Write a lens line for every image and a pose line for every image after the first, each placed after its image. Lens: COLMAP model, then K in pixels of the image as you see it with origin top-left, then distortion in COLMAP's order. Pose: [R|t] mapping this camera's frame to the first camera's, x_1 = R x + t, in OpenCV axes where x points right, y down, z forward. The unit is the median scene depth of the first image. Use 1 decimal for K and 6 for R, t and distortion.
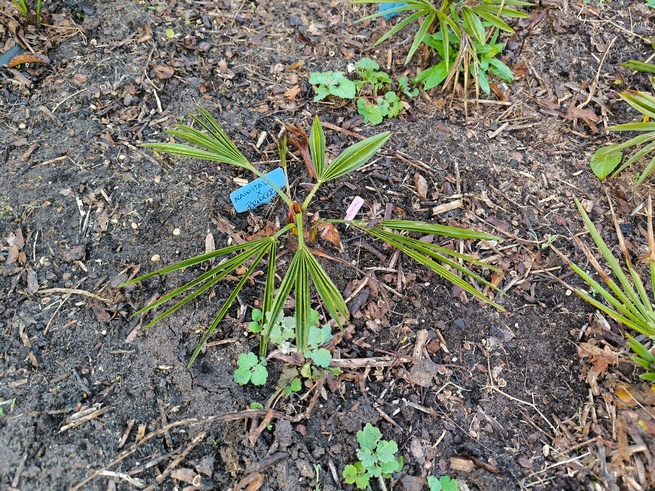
lens RADIAL K [[461.8, 0, 327.5], [0, 461.8, 245.5], [0, 0, 1]] dist [0.003338, -0.005675]
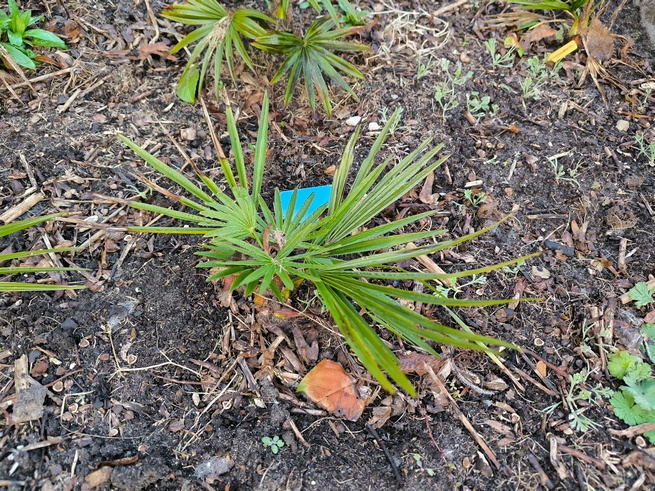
lens RADIAL K [[461.8, 0, 327.5], [0, 461.8, 245.5], [0, 0, 1]] dist [0.003338, -0.005675]
pose [[0.818773, -0.495931, 0.289245, 0.422491], [0.492886, 0.865549, 0.088819, 0.171124], [-0.294404, 0.069842, 0.953126, 0.036419]]
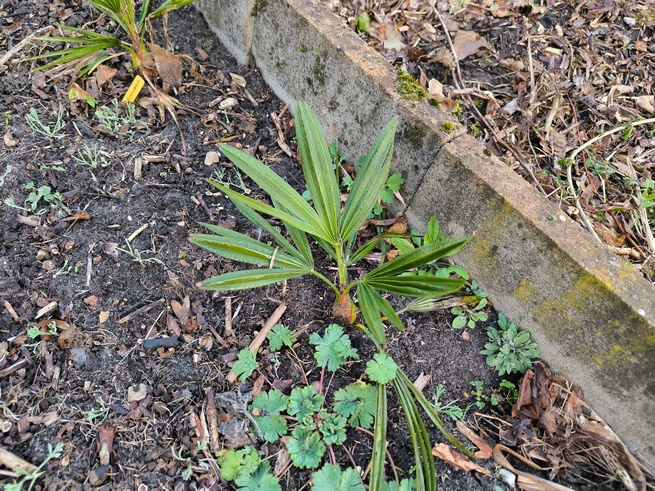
lens RADIAL K [[461.8, 0, 327.5], [0, 461.8, 245.5], [0, 0, 1]] dist [0.003338, -0.005675]
pose [[0.401057, -0.791453, 0.461254, 0.907371], [0.733106, 0.579225, 0.356446, 0.297557], [-0.549280, 0.195193, 0.812522, -0.081837]]
